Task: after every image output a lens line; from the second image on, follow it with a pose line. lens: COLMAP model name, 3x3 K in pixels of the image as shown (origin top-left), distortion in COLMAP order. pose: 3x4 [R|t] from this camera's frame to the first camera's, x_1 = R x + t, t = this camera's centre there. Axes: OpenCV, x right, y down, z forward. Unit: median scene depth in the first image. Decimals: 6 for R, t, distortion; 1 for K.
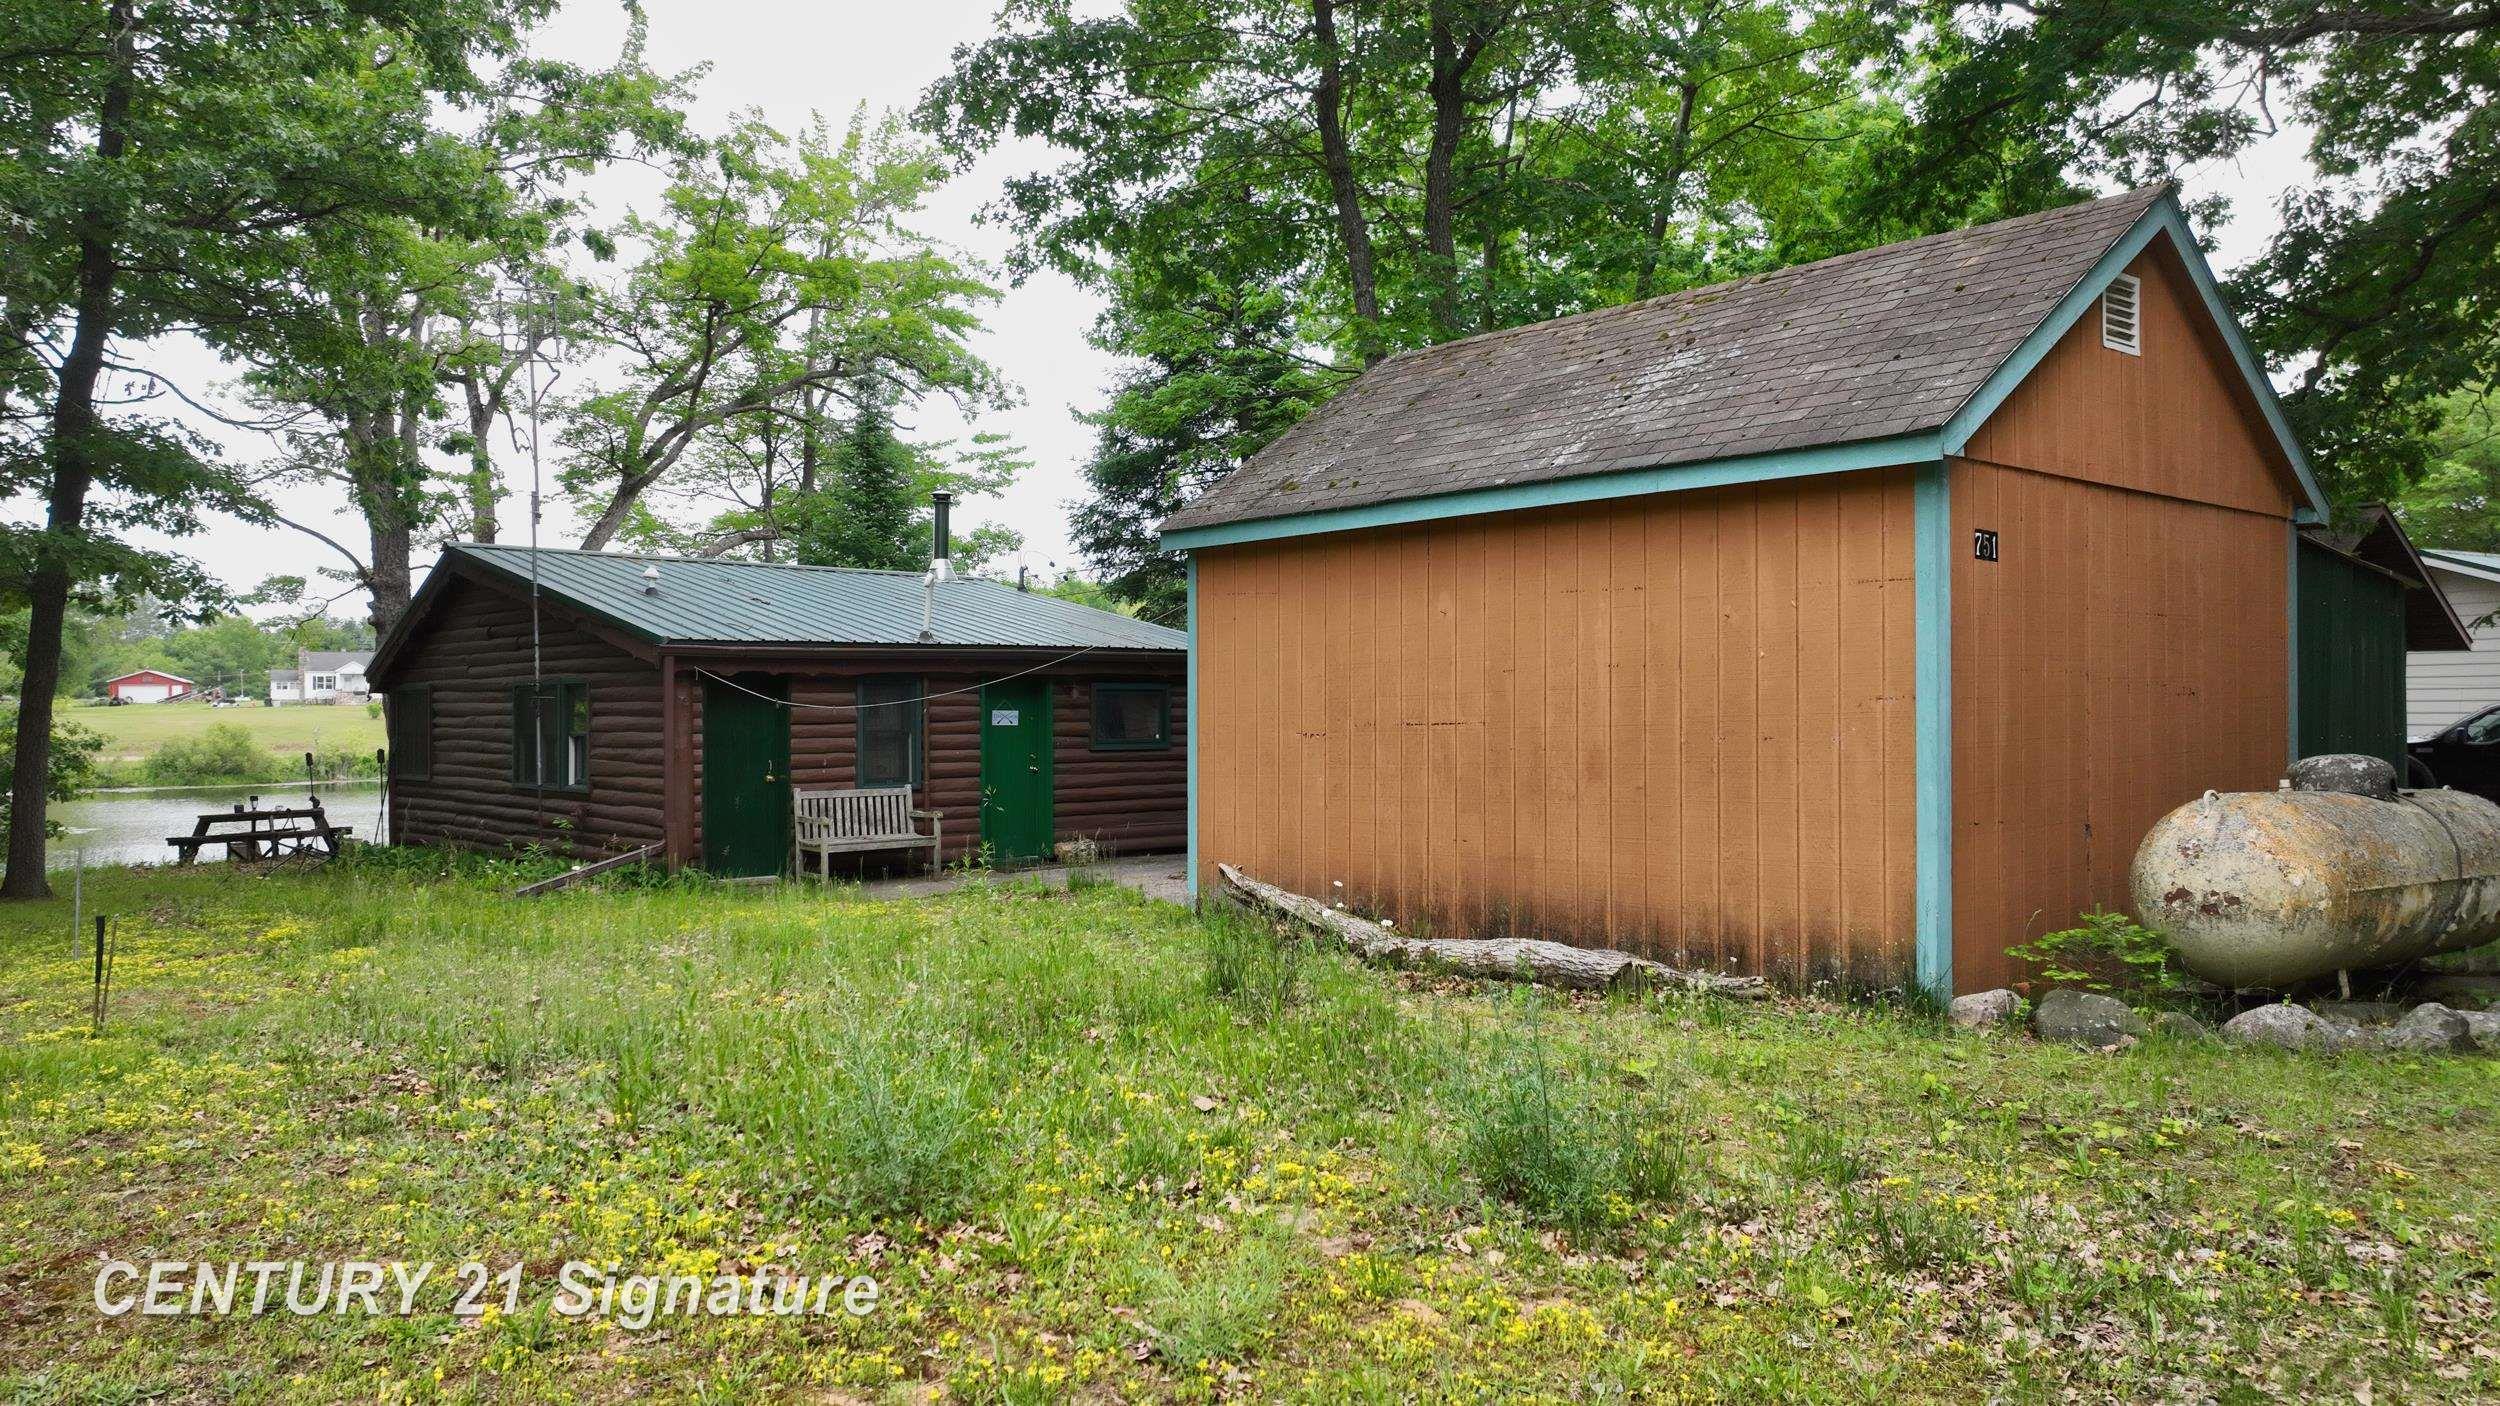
lens RADIAL K [[1760.4, 0, 1255.2], [0, 1760.4, 708.4], [0, 0, 1]] dist [-0.006874, 0.012522]
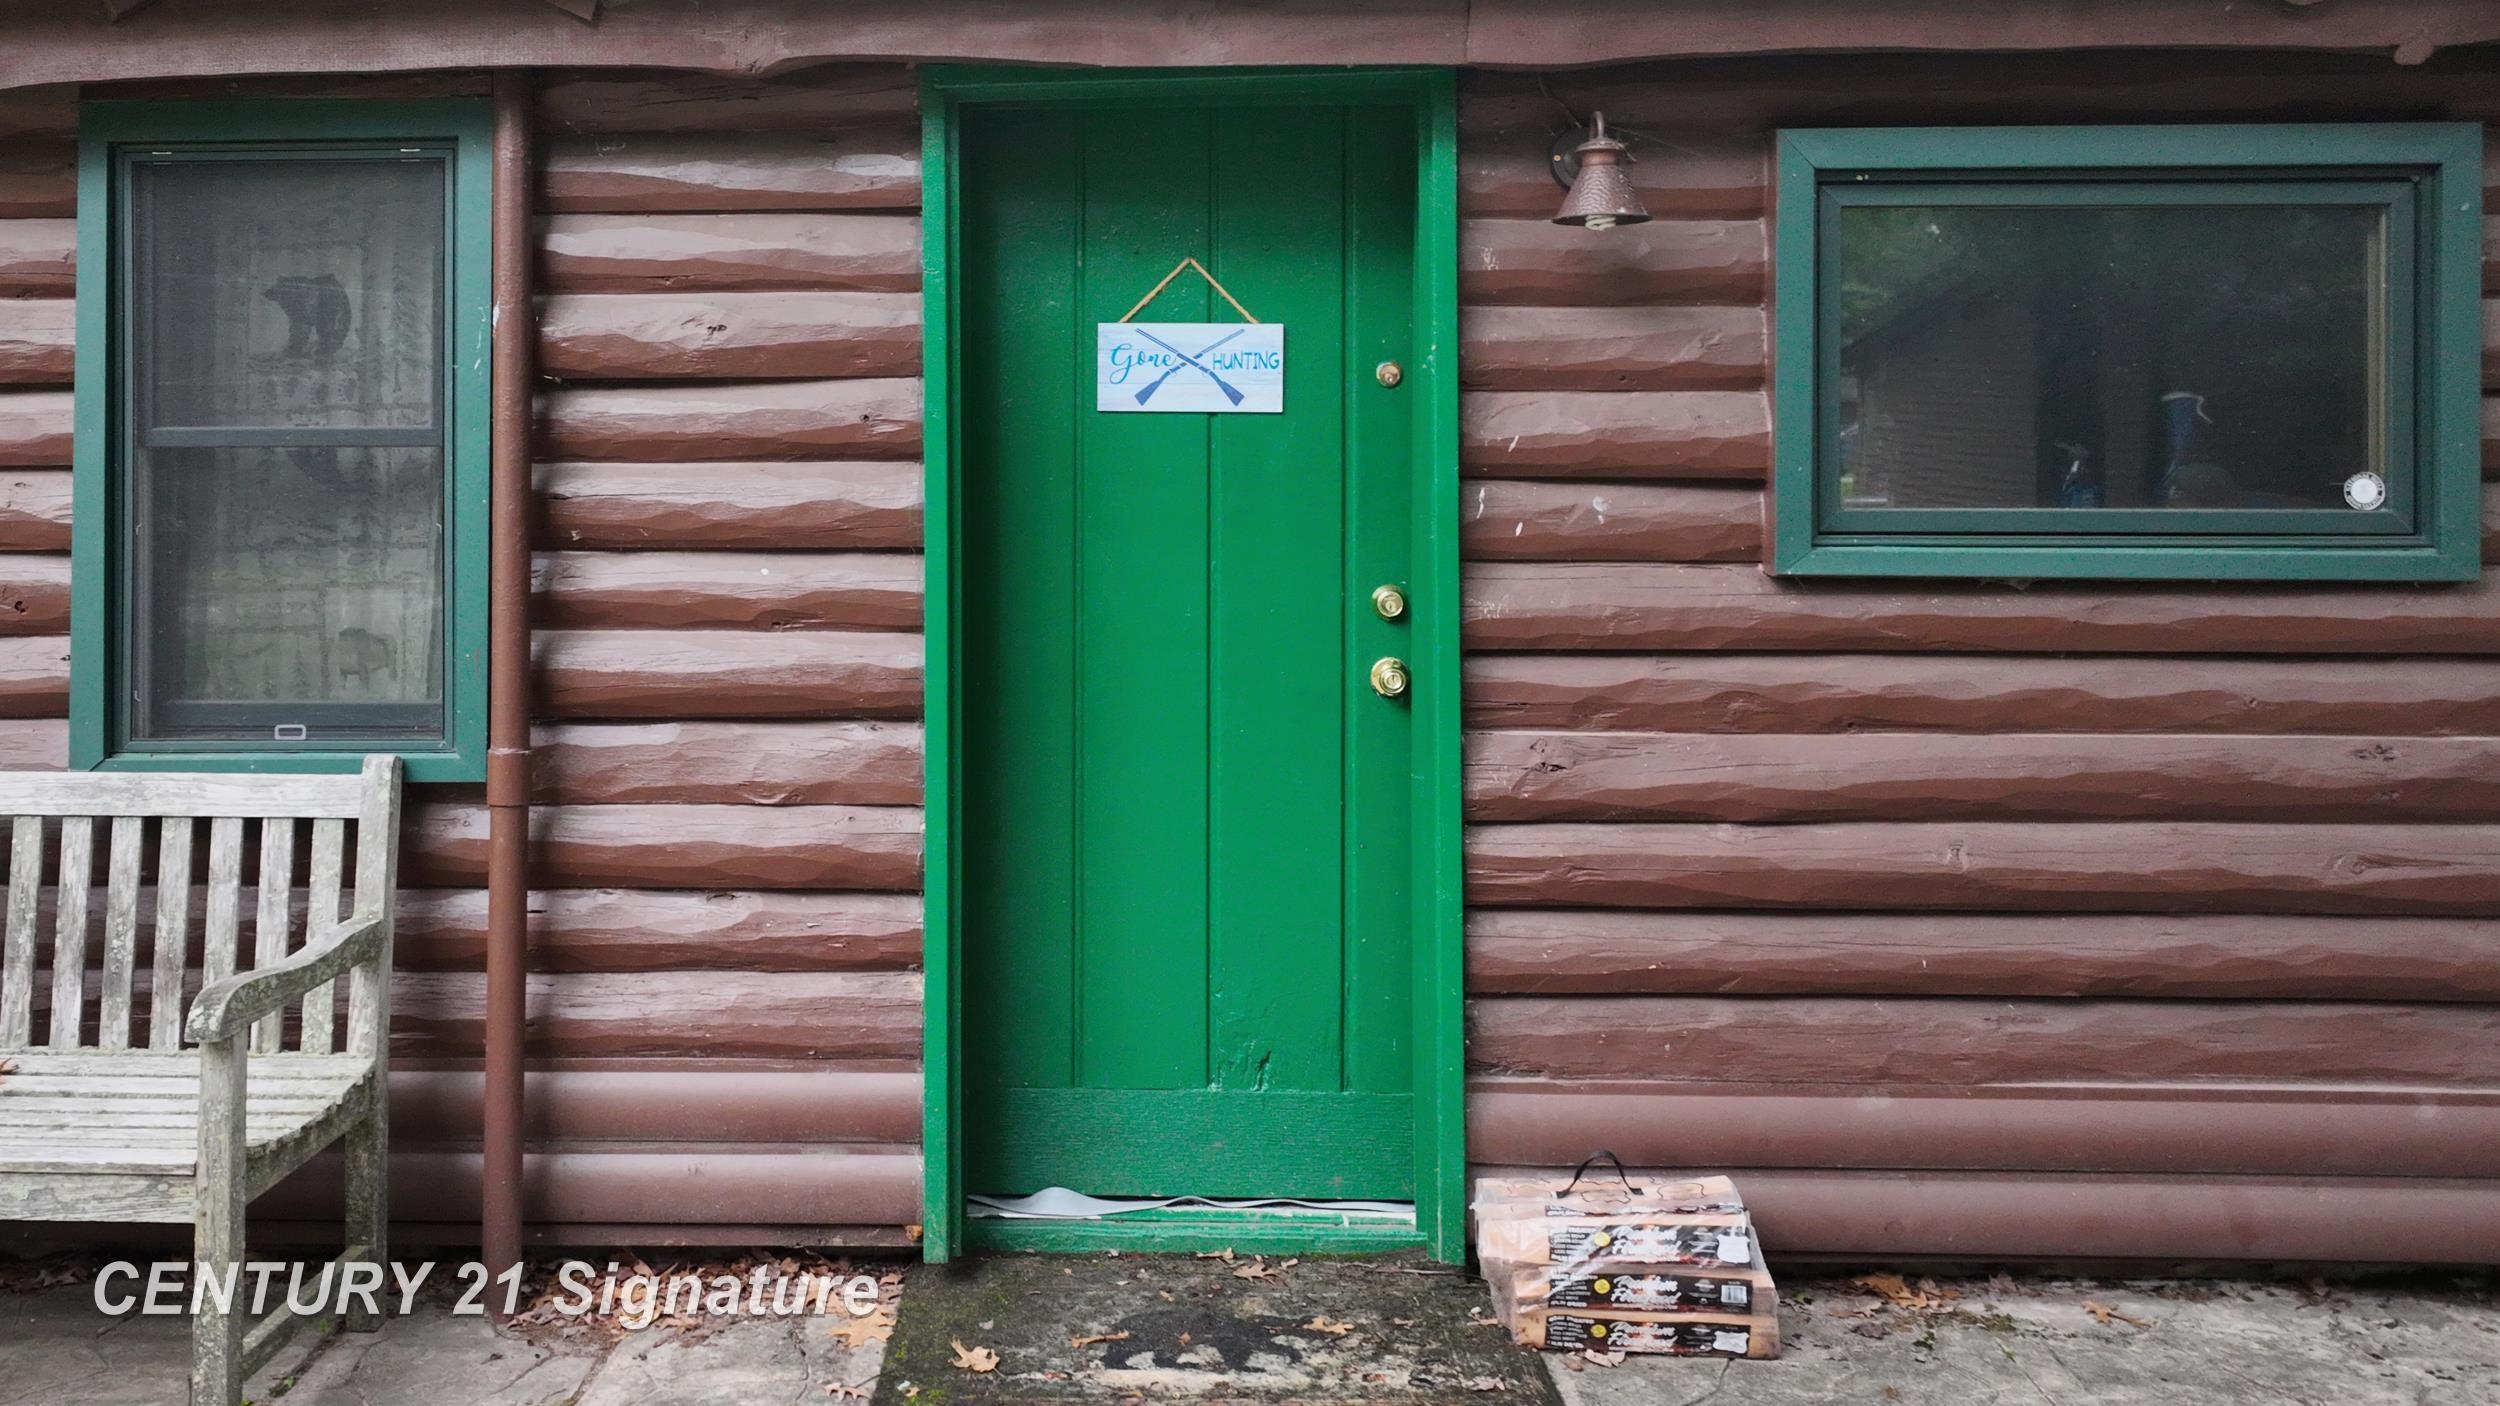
lens RADIAL K [[1760.4, 0, 1240.4], [0, 1760.4, 687.2], [0, 0, 1]] dist [-0.006874, 0.012522]
pose [[0.711659, 0.016831, -0.702324, -0.020765], [-0.005115, 0.999811, 0.018776, 0.031302], [0.702507, -0.009770, 0.711610, 0.878634]]
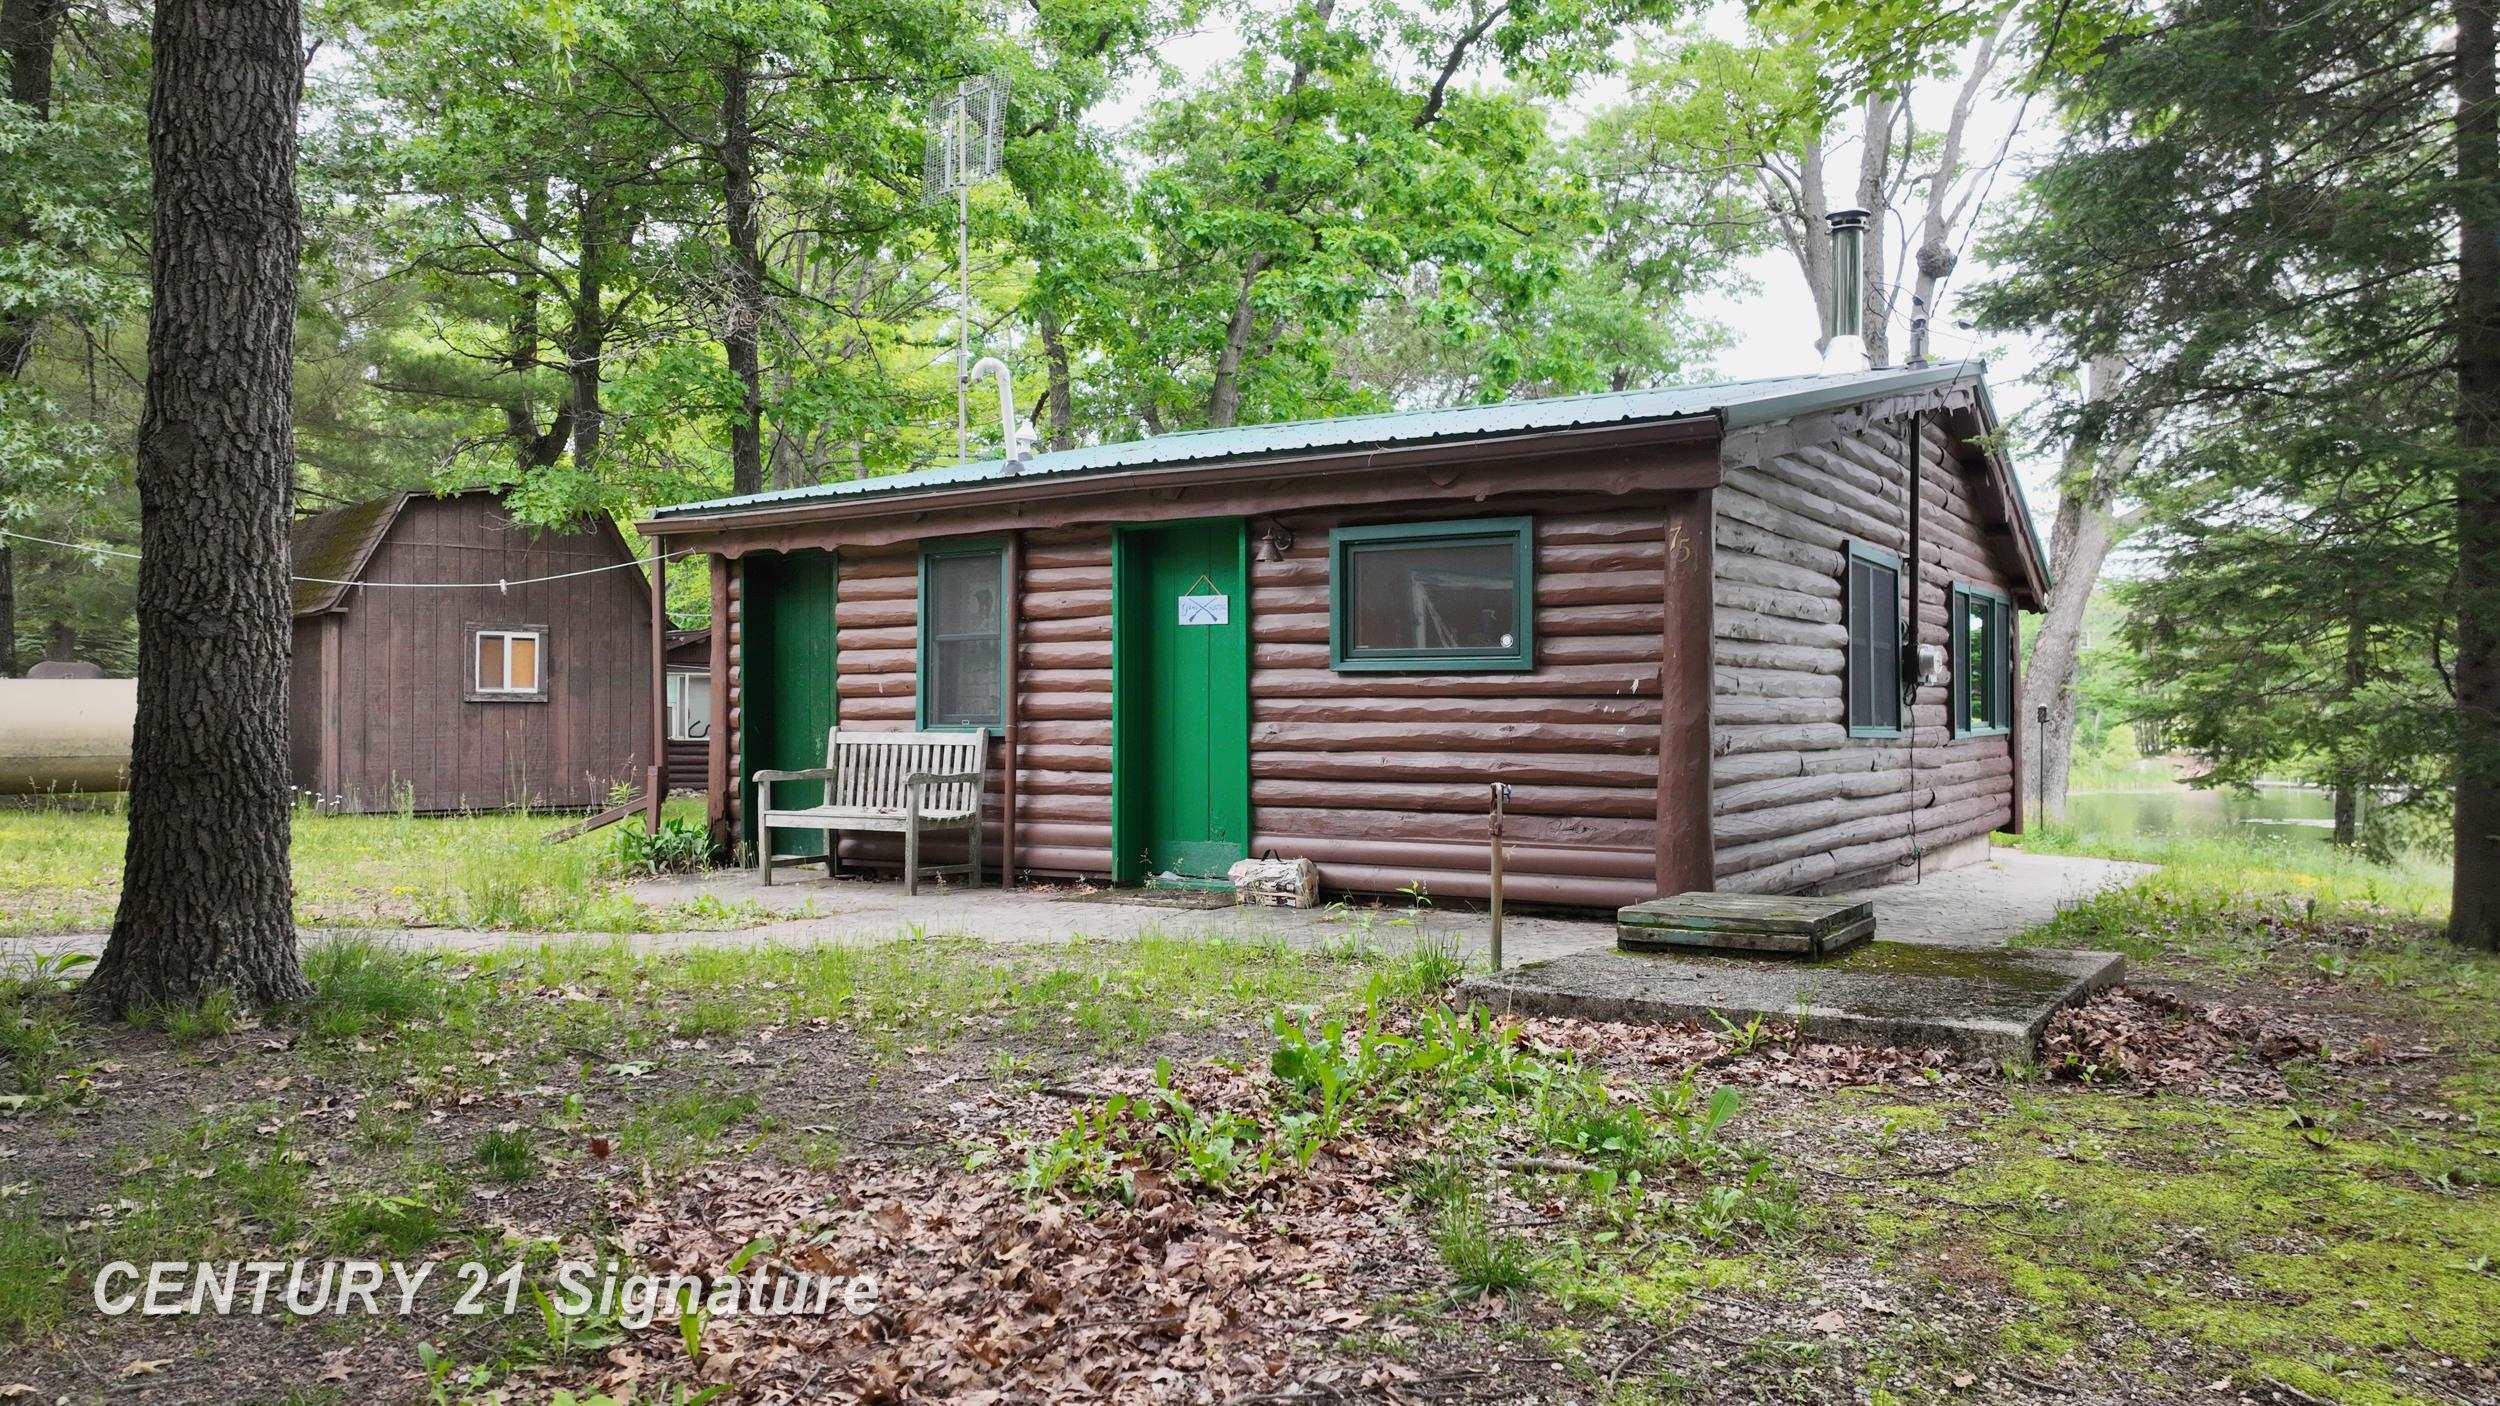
lens RADIAL K [[1760.4, 0, 1250.6], [0, 1760.4, 704.9], [0, 0, 1]] dist [-0.006874, 0.012522]
pose [[0.258196, 0.009480, -0.966046, 0.362575], [0.008271, 0.999894, 0.012023, 0.027227], [0.966057, -0.011095, 0.258090, 0.875943]]
